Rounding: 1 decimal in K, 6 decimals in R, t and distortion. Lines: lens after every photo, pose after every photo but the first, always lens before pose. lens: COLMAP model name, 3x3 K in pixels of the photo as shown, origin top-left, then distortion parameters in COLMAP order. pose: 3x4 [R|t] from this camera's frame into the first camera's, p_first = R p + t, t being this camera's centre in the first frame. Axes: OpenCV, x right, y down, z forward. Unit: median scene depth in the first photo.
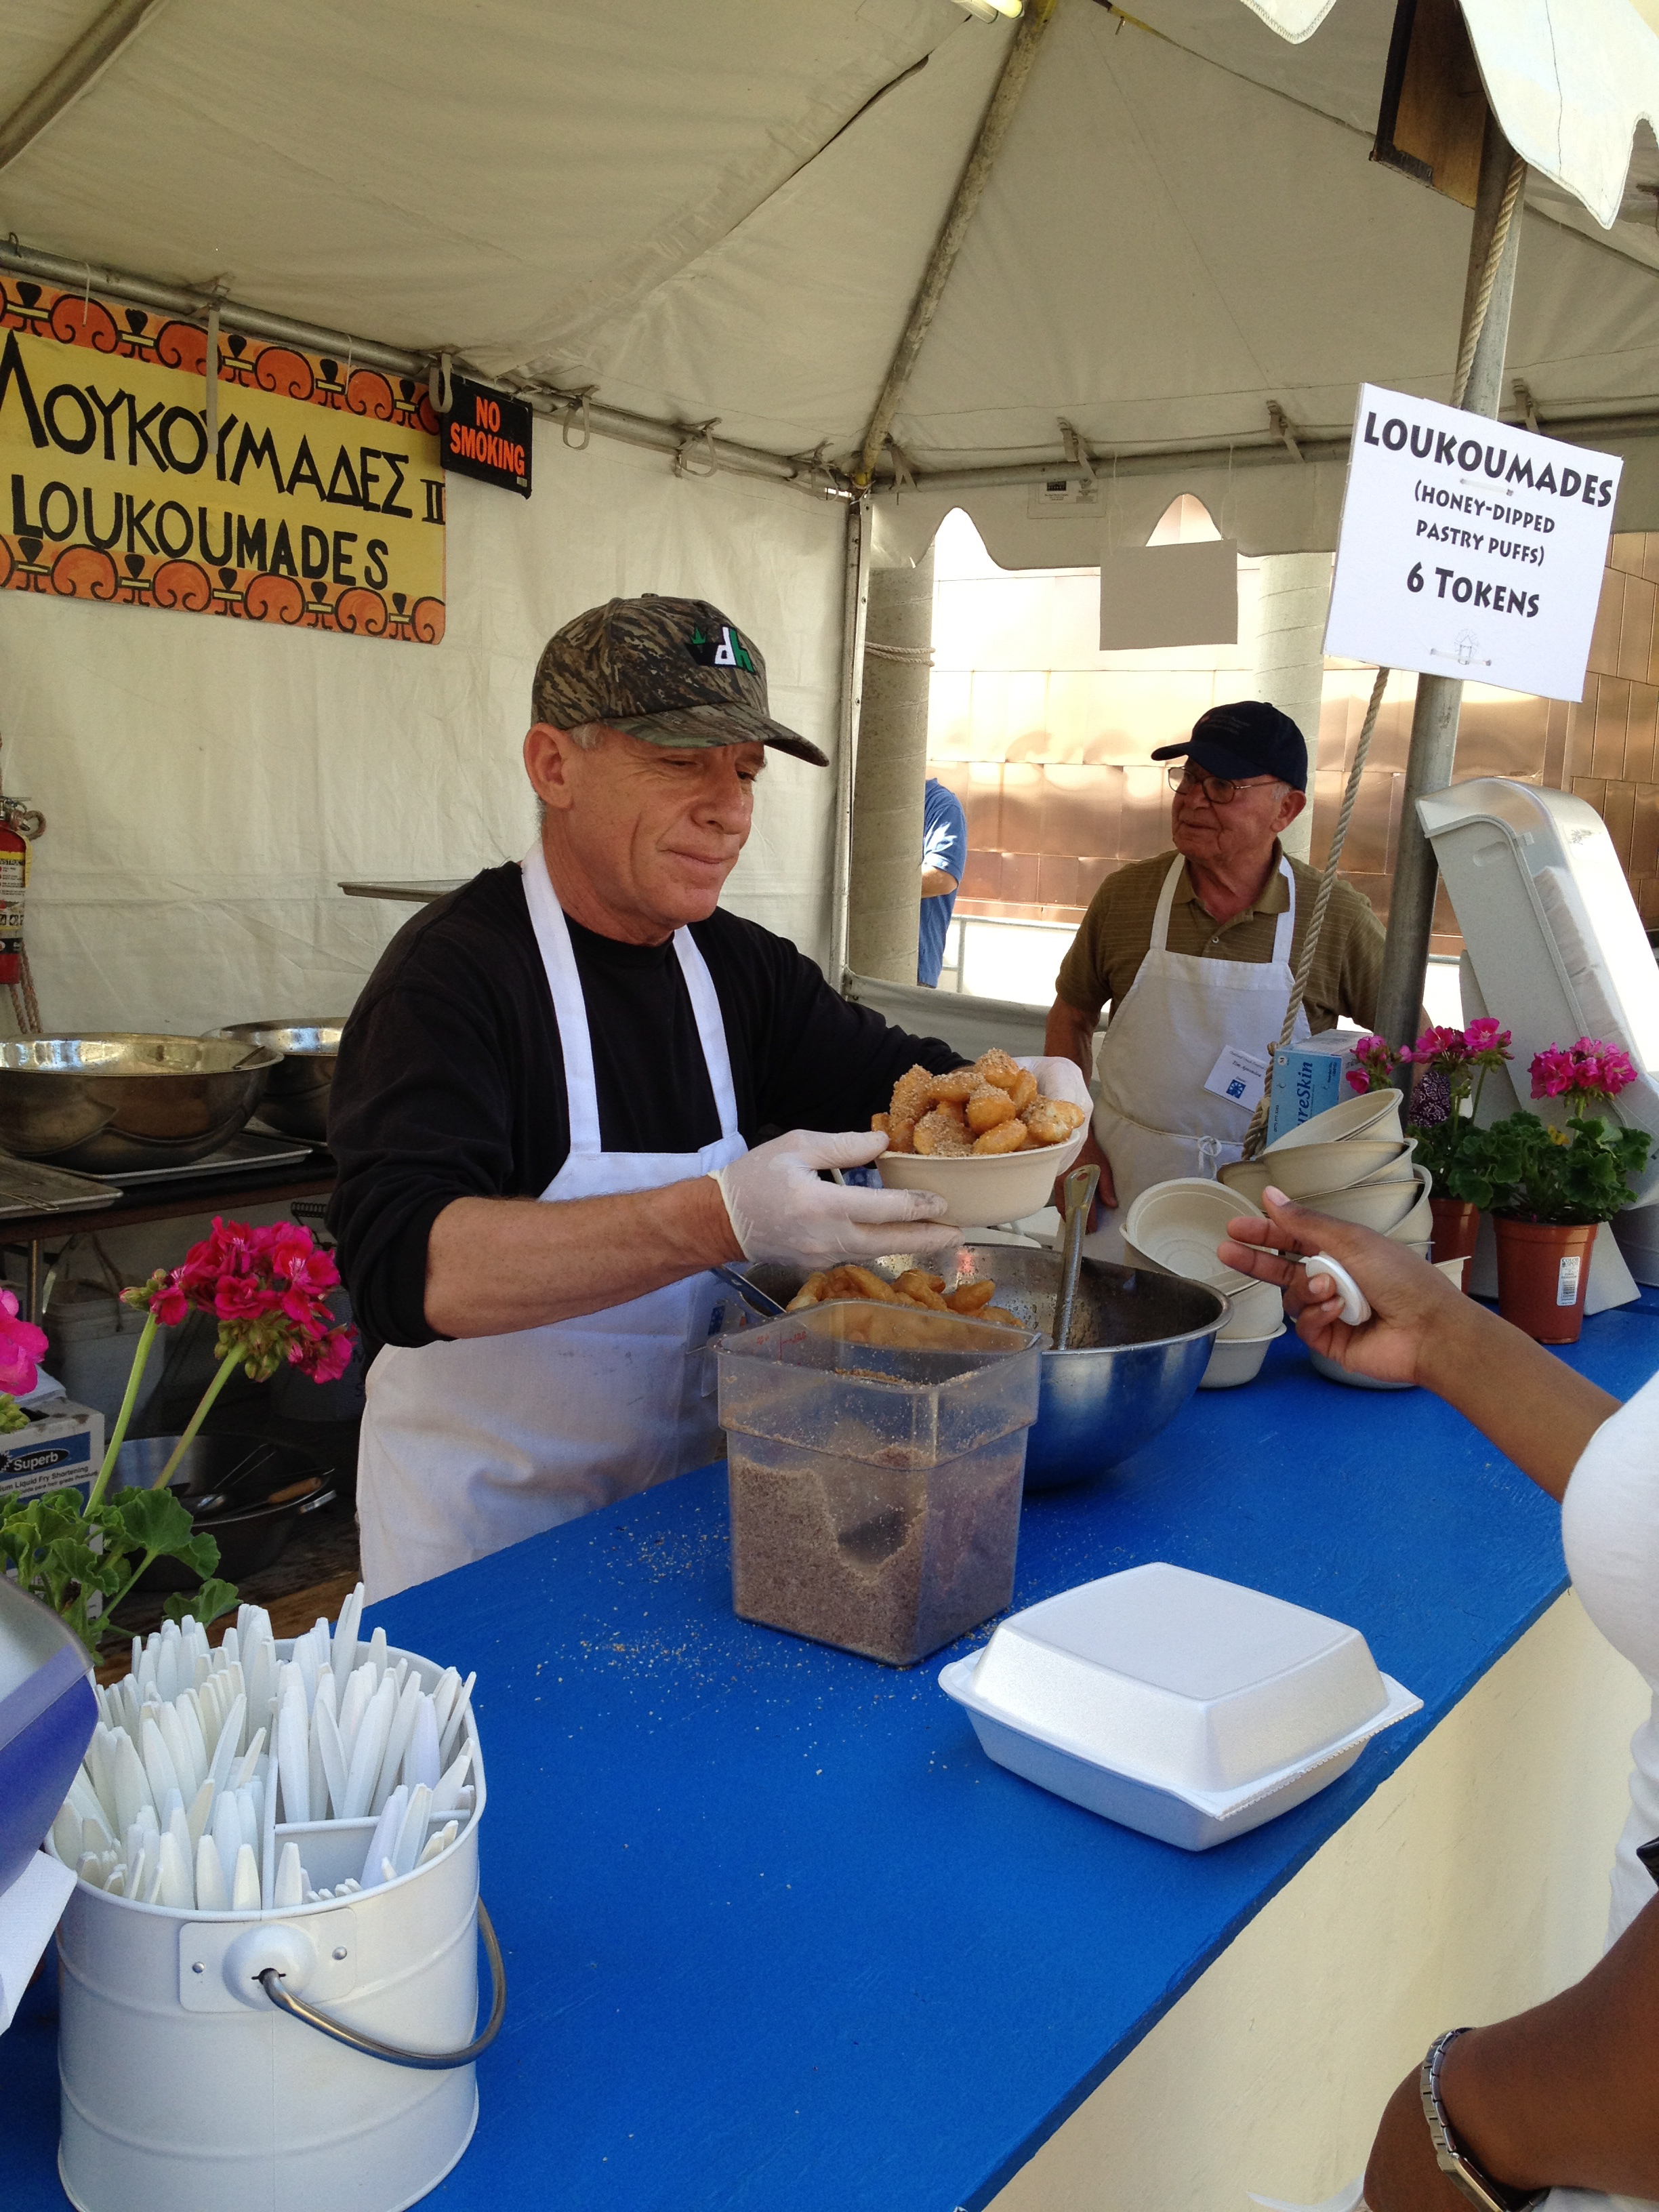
lens RADIAL K [[1866.8, 0, 809.1], [0, 1866.8, 1109.6], [0, 0, 1]] dist [-0.016587, -0.048893]
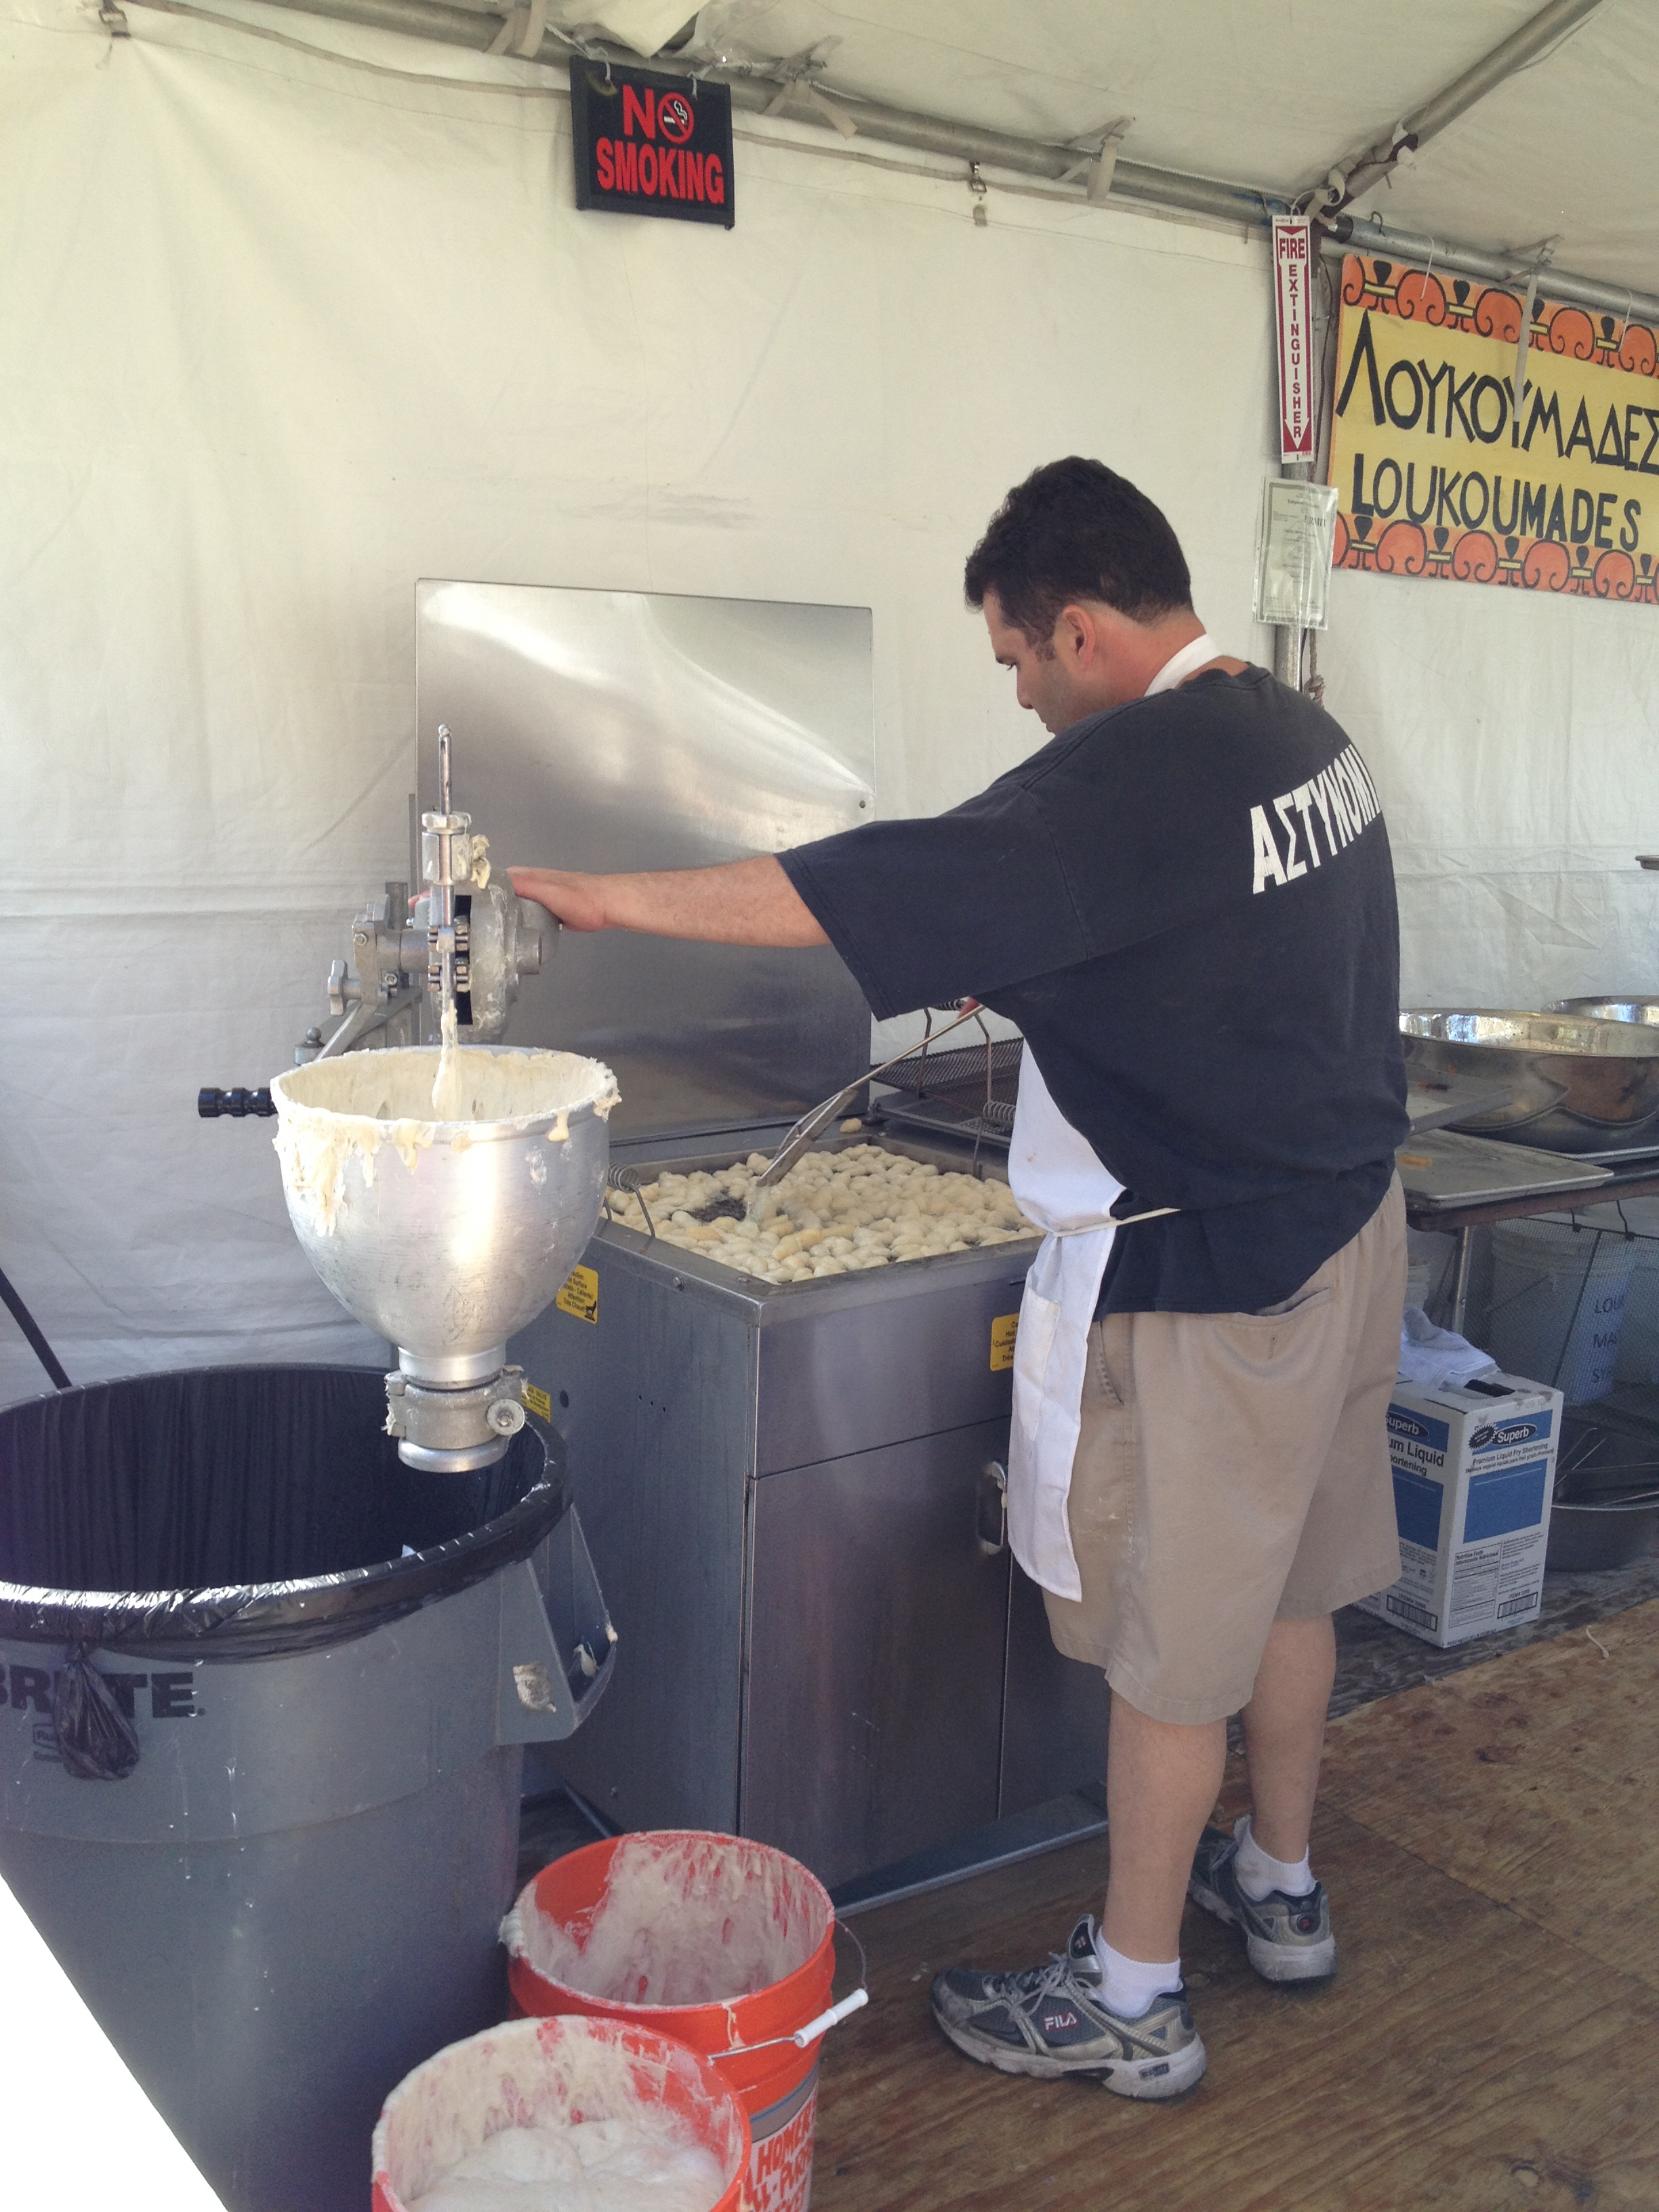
lens RADIAL K [[1866.8, 0, 807.7], [0, 1866.8, 1112.1], [0, 0, 1]] dist [-0.016587, -0.048893]
pose [[0.938531, 0.041030, -0.342749, -0.319553], [-0.033357, 0.999044, 0.028254, -0.001573], [0.343581, -0.015084, 0.939002, -0.058703]]
